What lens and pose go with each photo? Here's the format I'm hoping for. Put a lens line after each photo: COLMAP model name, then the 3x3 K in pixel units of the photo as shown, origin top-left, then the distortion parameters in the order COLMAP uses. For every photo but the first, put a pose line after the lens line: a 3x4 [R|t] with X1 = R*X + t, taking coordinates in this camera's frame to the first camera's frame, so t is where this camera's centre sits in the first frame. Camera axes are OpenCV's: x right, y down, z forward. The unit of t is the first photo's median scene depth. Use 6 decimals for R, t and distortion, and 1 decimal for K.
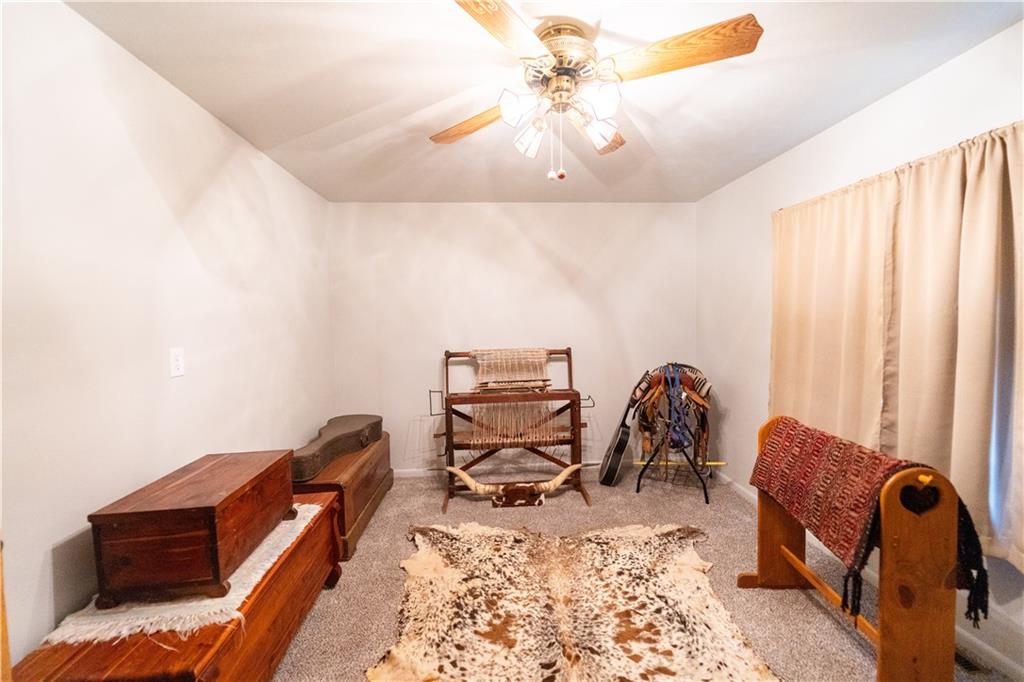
lens RADIAL K [[407.5, 0, 514.1], [0, 407.5, 340.2], [0, 0, 1]] dist [0.000679, -0.000744]
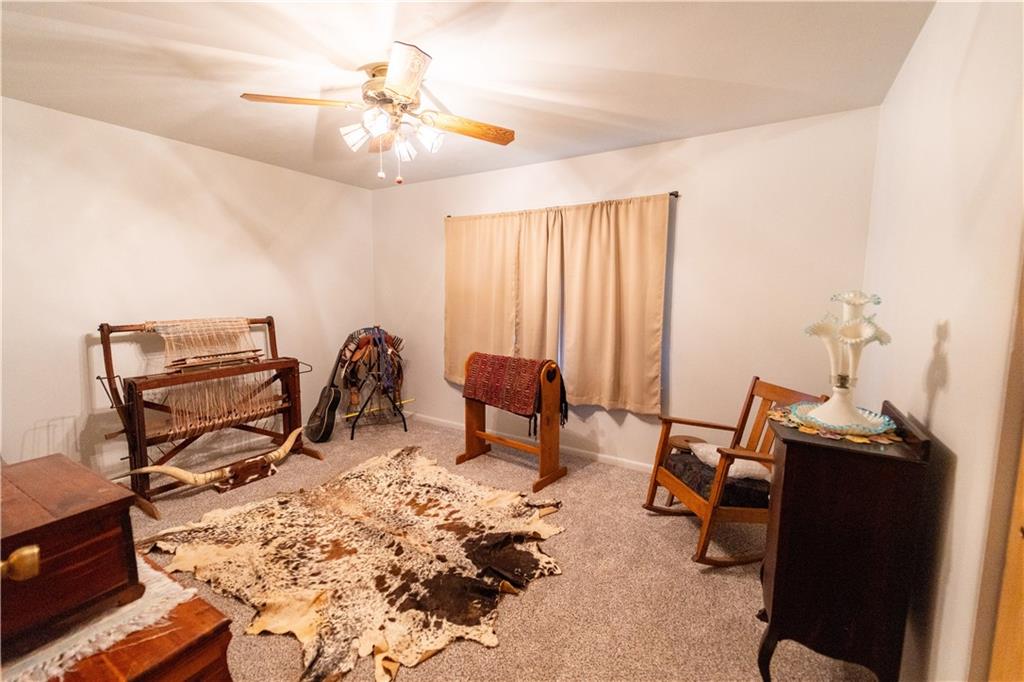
lens RADIAL K [[407.5, 0, 514.1], [0, 407.5, 340.2], [0, 0, 1]] dist [0.000679, -0.000744]
pose [[0.591566, -0.070880, 0.803135, -0.428299], [0.018117, 0.997045, 0.074649, 0.016561], [-0.806053, -0.029609, 0.591102, -0.063920]]
